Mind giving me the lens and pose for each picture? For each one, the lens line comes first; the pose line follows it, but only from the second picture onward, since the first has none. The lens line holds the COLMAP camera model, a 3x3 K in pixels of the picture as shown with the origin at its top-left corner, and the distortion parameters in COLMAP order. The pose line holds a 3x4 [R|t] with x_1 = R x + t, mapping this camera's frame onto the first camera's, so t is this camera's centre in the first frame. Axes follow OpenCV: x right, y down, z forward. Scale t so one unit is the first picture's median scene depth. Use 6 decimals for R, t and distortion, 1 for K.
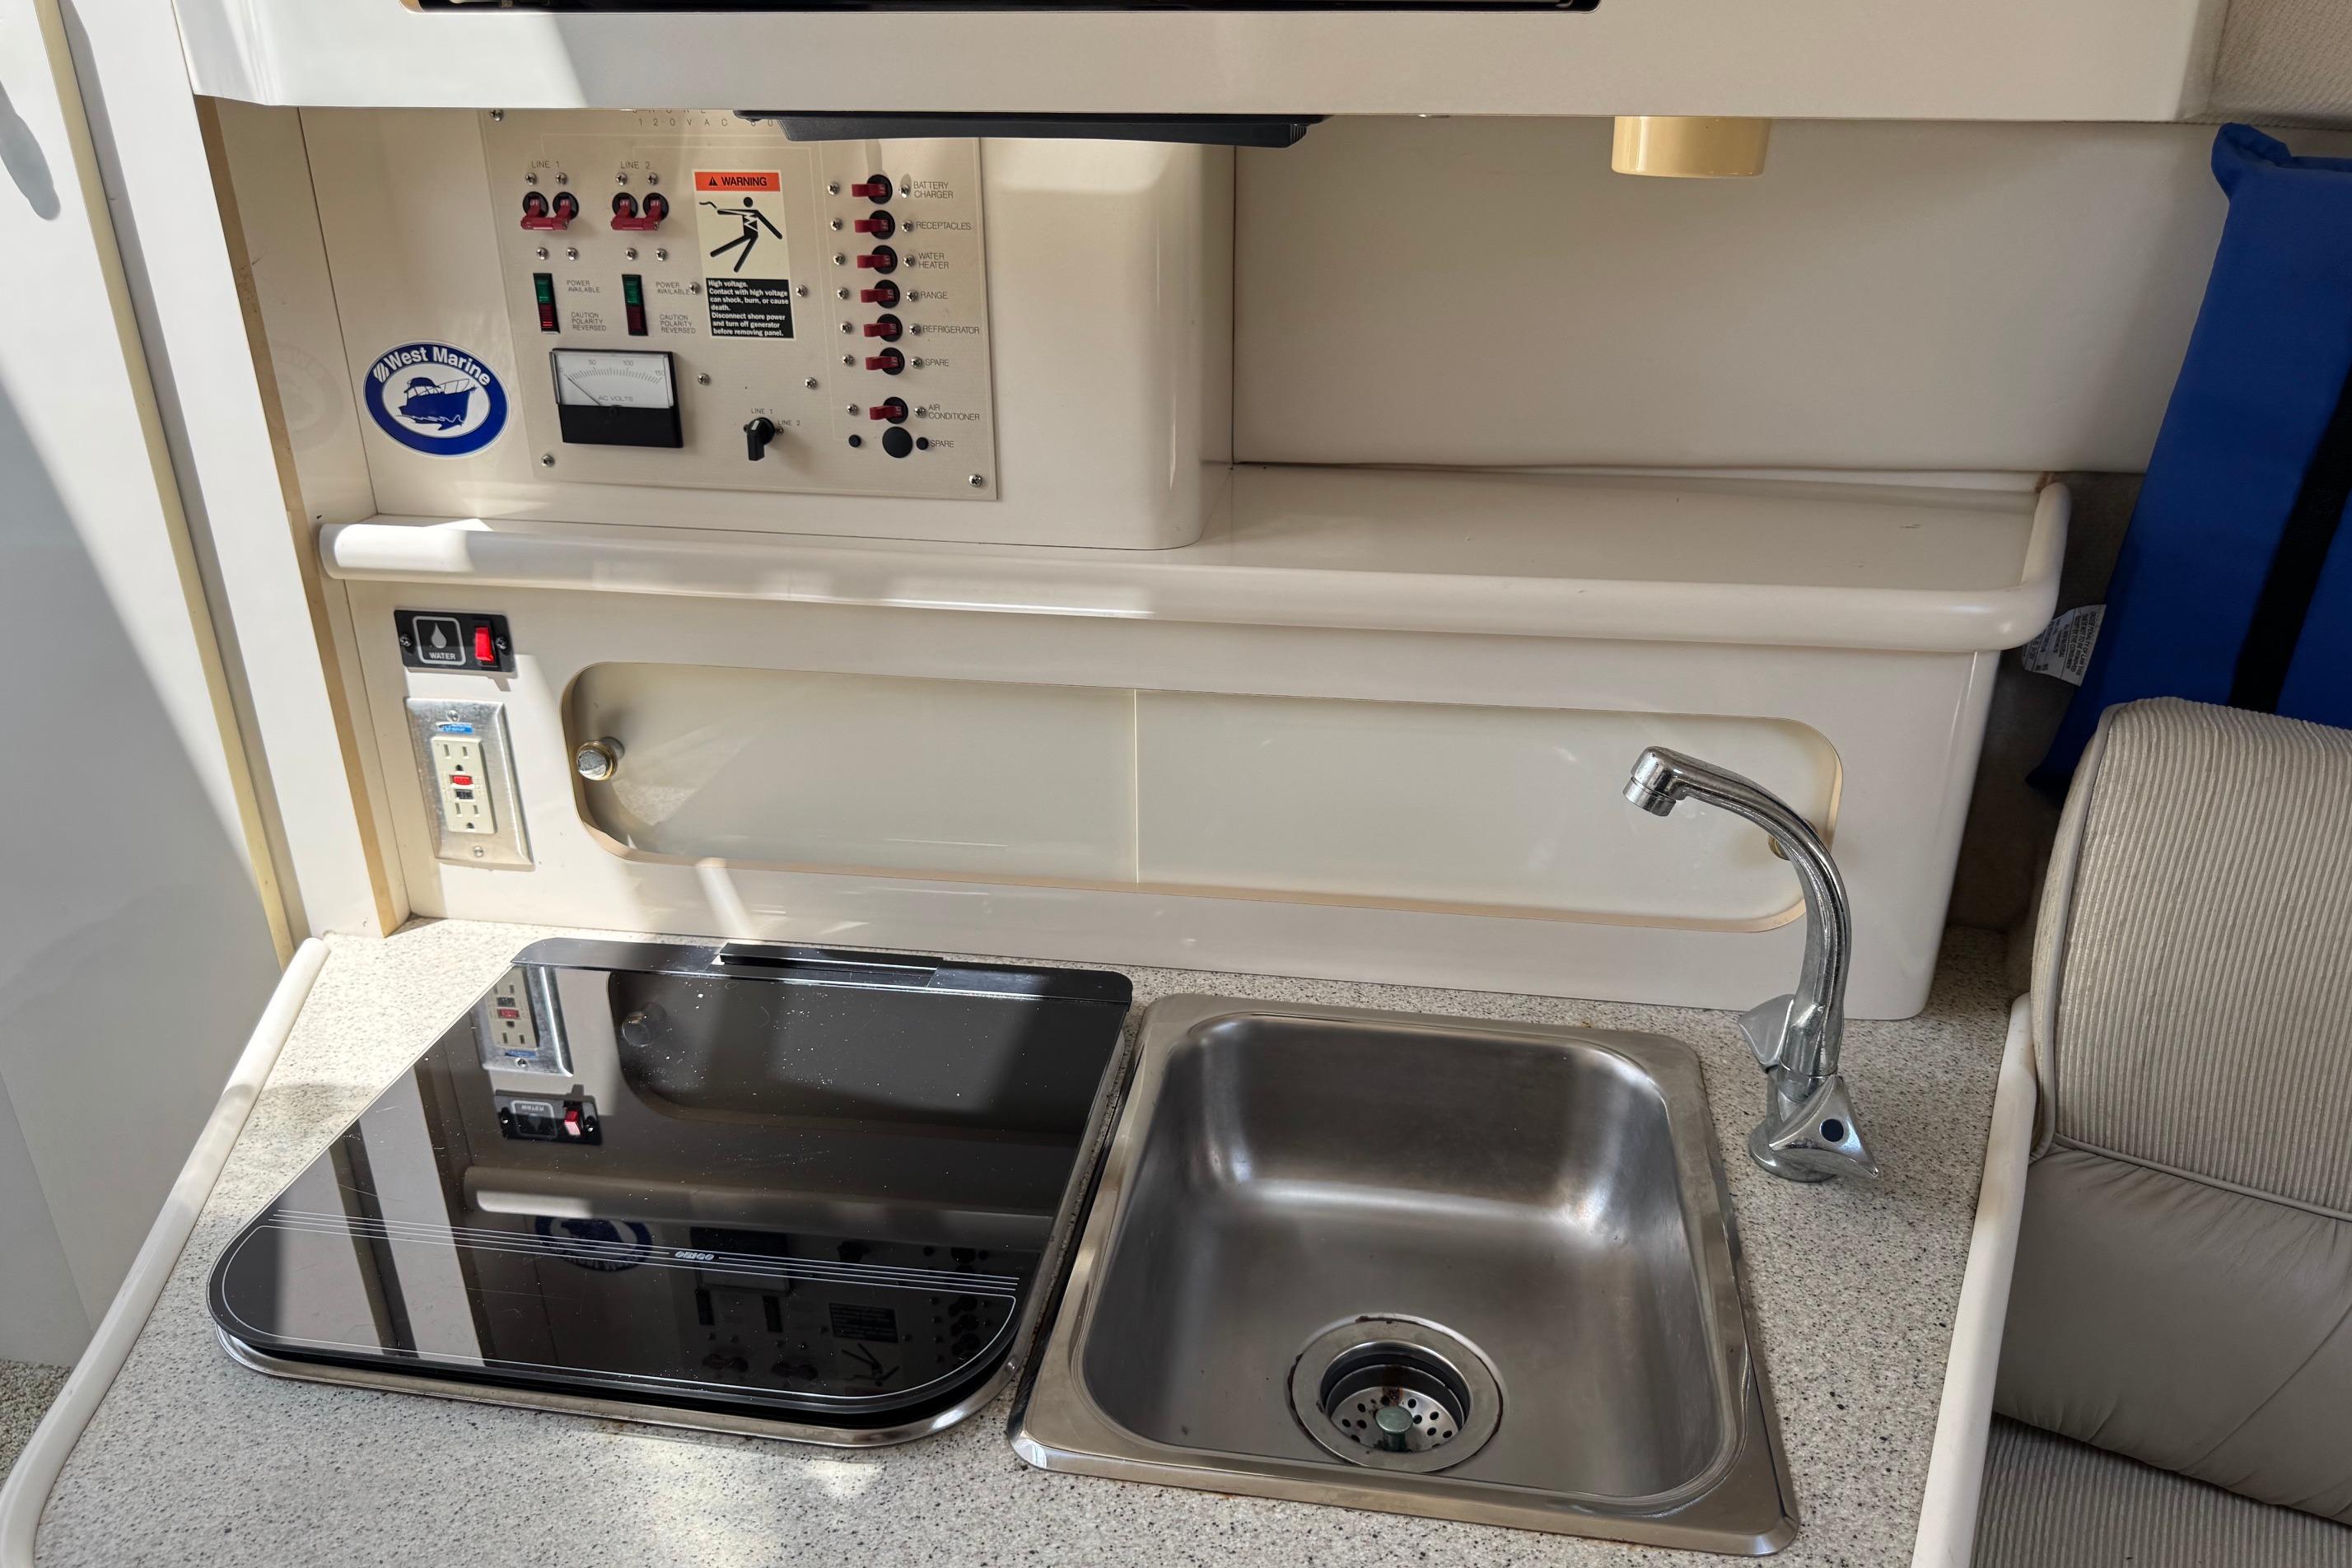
lens RADIAL K [[1672.4, 0, 1183.4], [0, 1672.4, 813.3], [0, 0, 1]] dist [-0.005393, -0.006602]
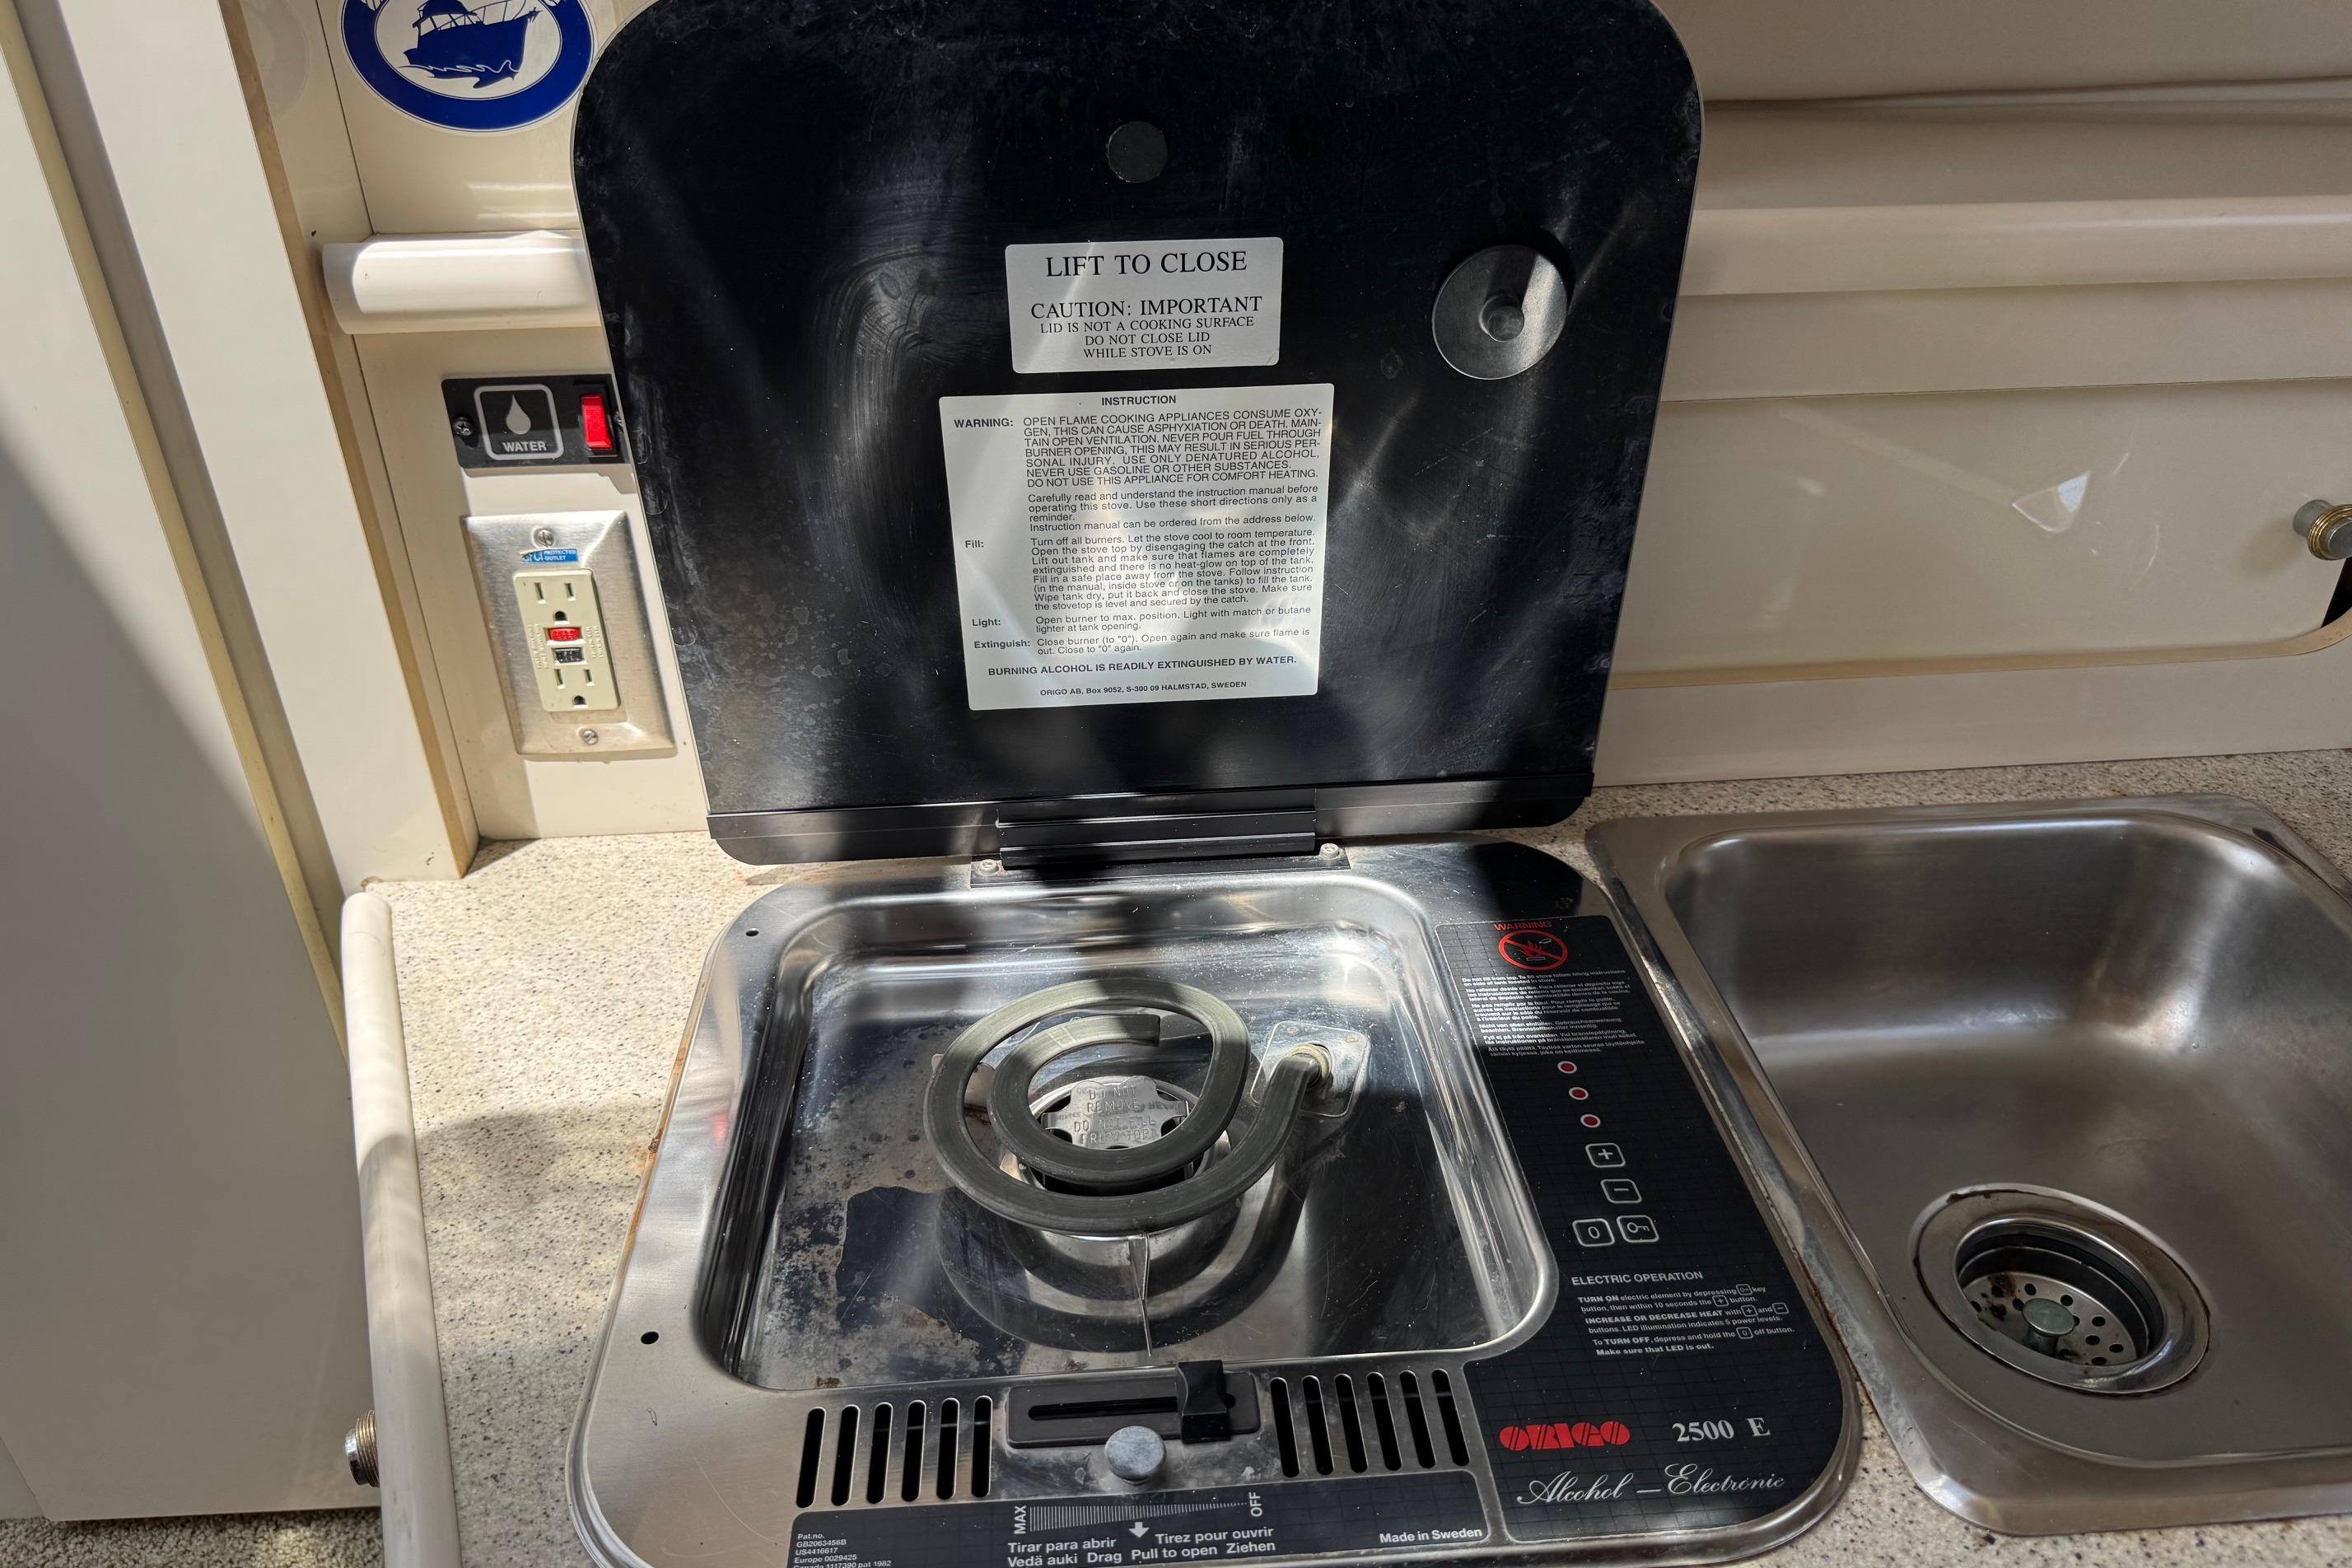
lens RADIAL K [[1672.4, 0, 1183.4], [0, 1672.4, 813.3], [0, 0, 1]] dist [-0.005393, -0.006602]
pose [[0.974204, -0.121312, 0.190289, -0.336640], [0.097994, 0.986982, 0.127526, -0.010218], [-0.203282, -0.105590, 0.973410, 0.294428]]
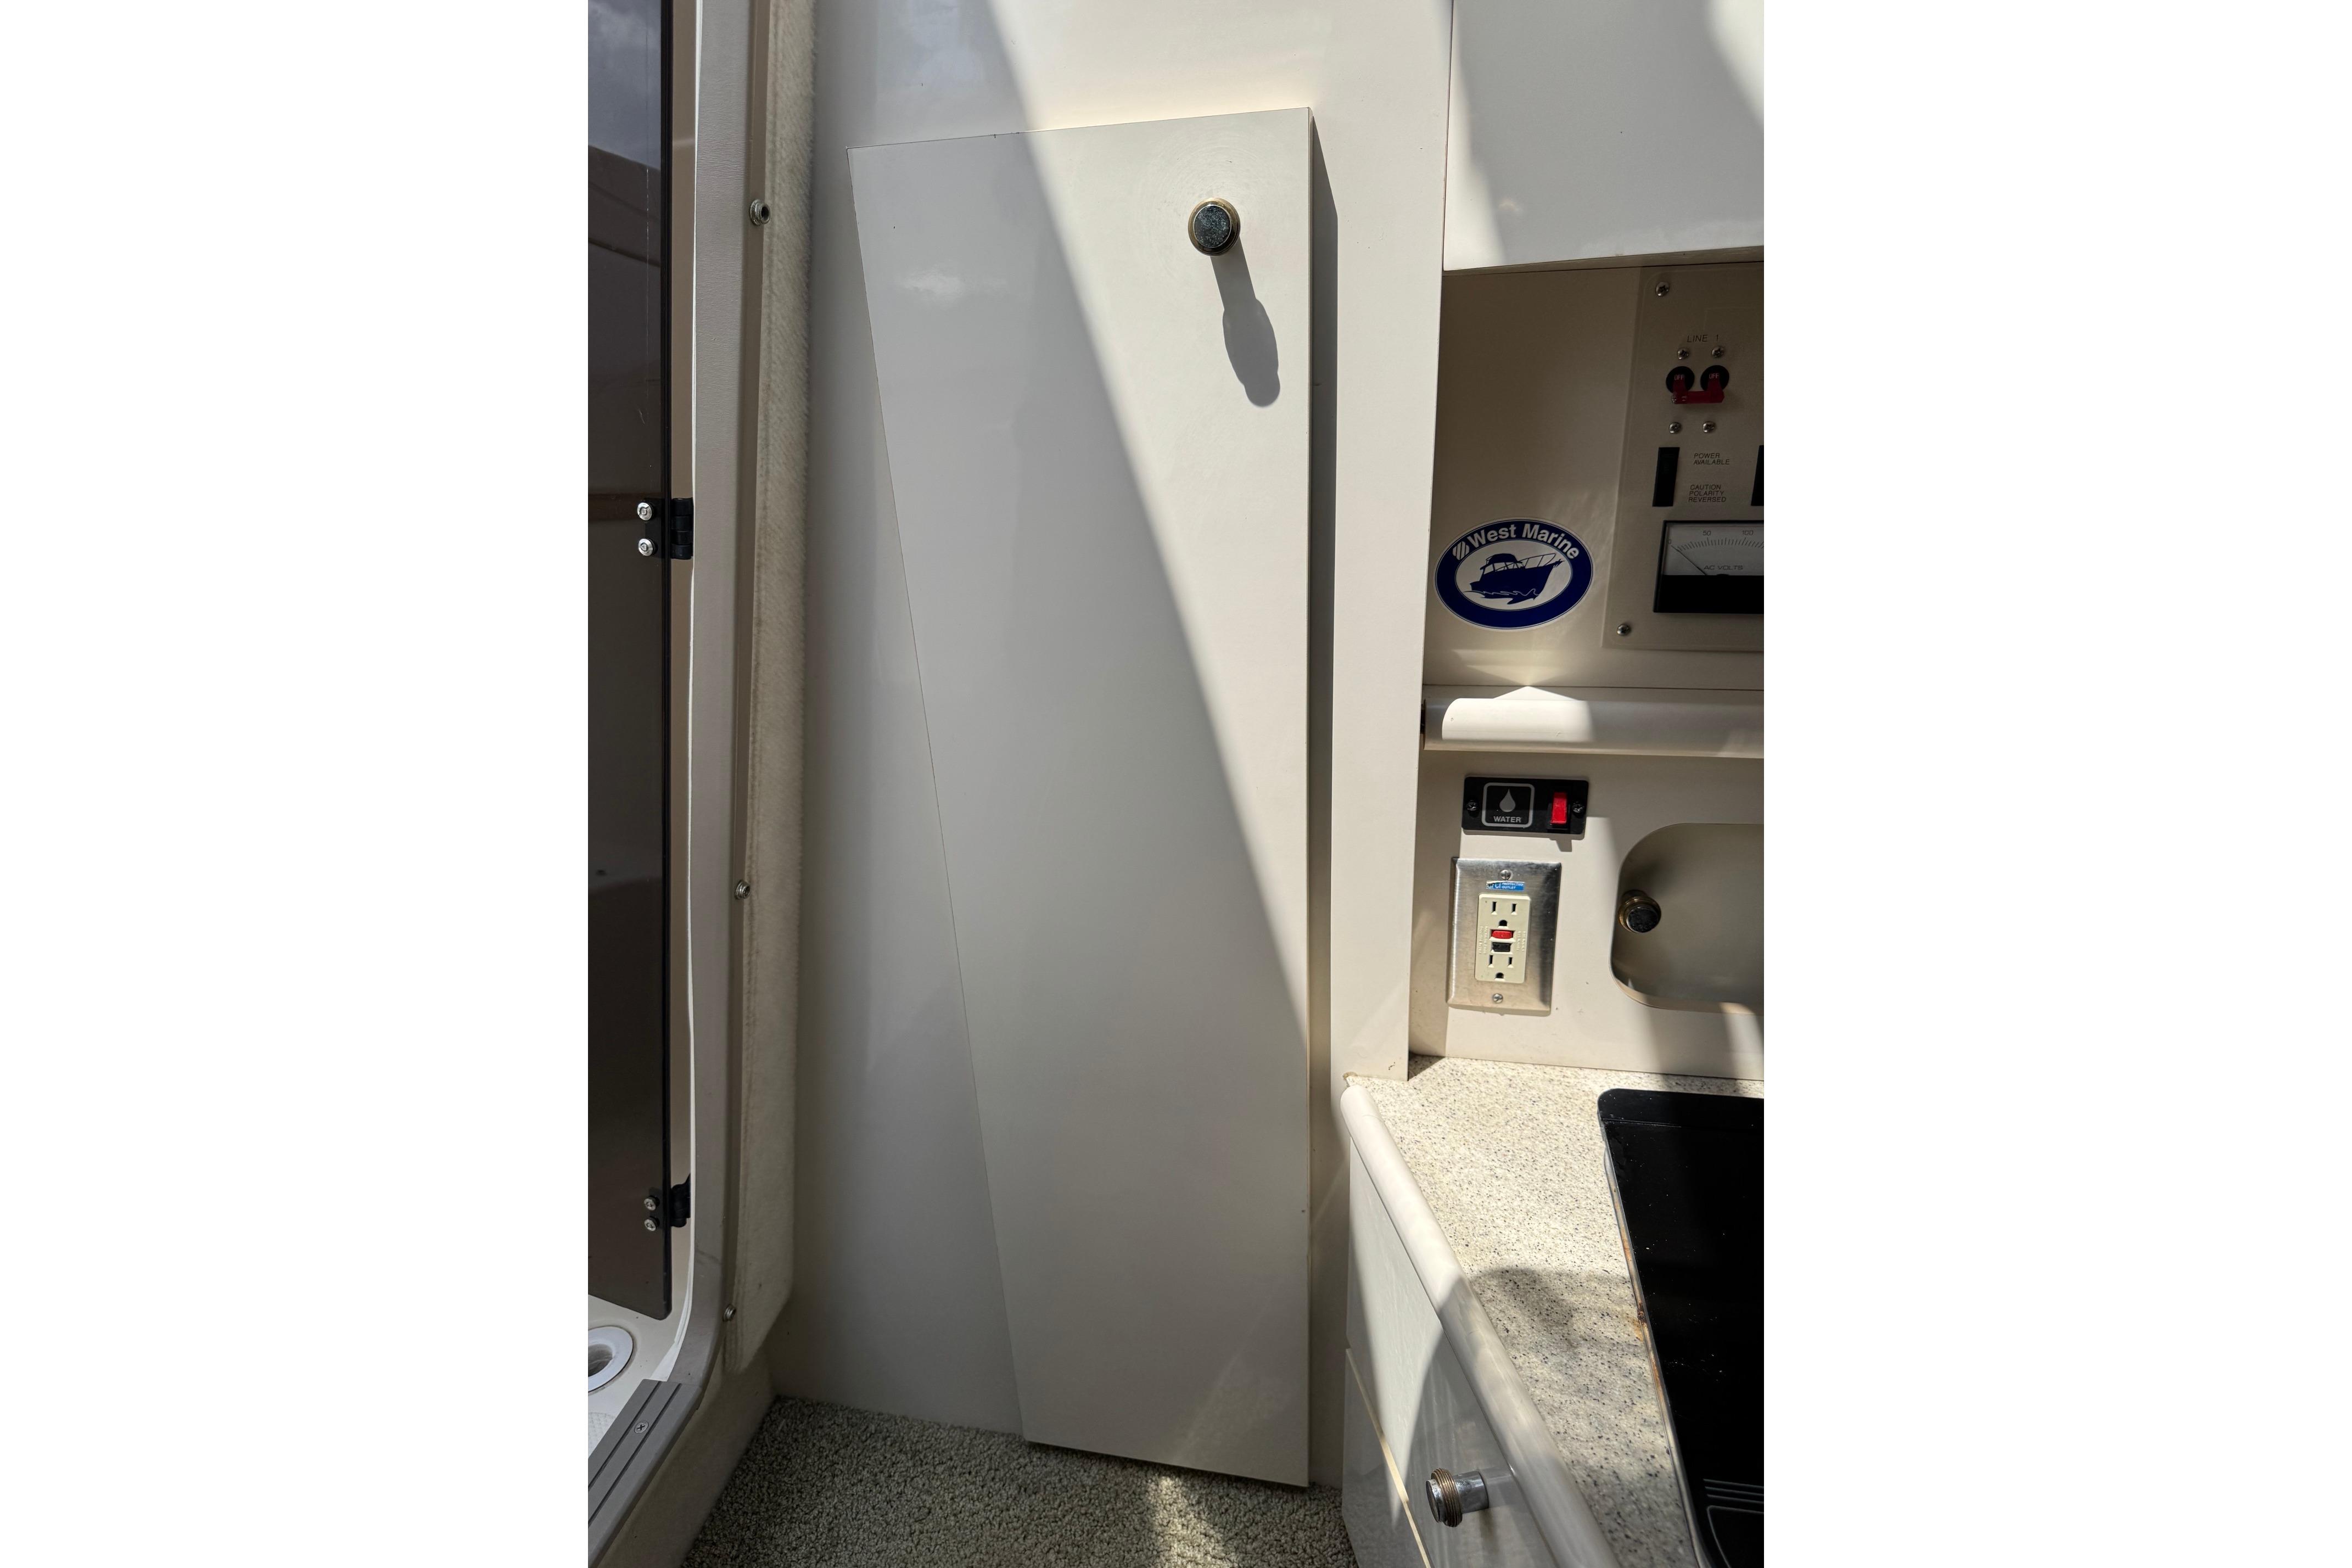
lens RADIAL K [[1150.9, 0, 1137.8], [0, 1150.9, 789.4], [0, 0, 1]] dist [0.011128, -0.000383]
pose [[0.997381, -0.023319, -0.068464, -0.628939], [0.021729, 0.999479, -0.023873, -0.101600], [0.068985, 0.022323, 0.997368, 0.270800]]
